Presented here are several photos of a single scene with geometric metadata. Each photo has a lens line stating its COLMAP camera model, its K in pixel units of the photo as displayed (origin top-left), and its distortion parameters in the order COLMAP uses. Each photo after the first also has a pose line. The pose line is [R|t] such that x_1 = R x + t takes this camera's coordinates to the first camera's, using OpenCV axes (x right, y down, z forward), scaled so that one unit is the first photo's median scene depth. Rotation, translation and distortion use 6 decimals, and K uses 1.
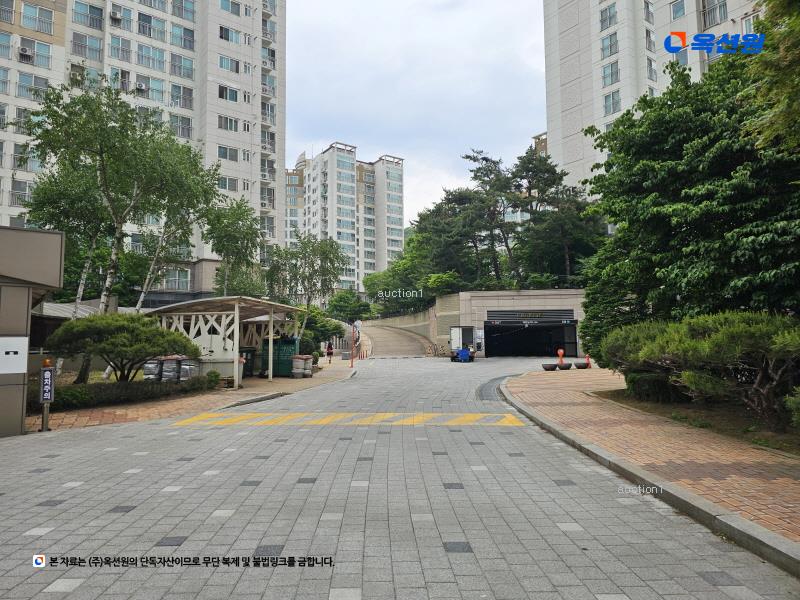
lens RADIAL K [[527.4, 0, 400.6], [0, 527.4, 300.4], [0, 0, 1]] dist [0.062738, -0.000927]
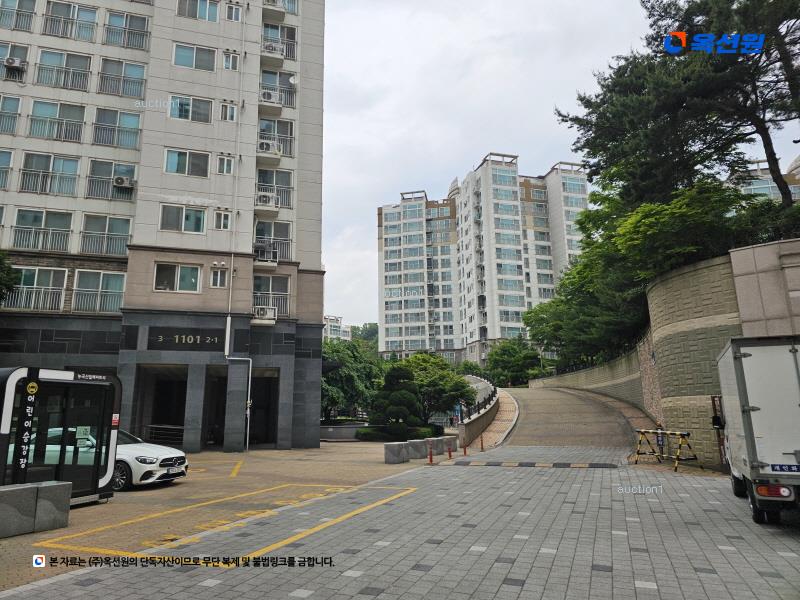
lens RADIAL K [[527.4, 0, 394.7], [0, 527.4, 295.4], [0, 0, 1]] dist [0.062738, -0.000927]
pose [[0.926807, -0.084182, -0.365982, 0.017223], [0.032350, 0.988826, -0.145525, 0.019372], [0.374143, 0.123034, 0.919173, 0.253569]]
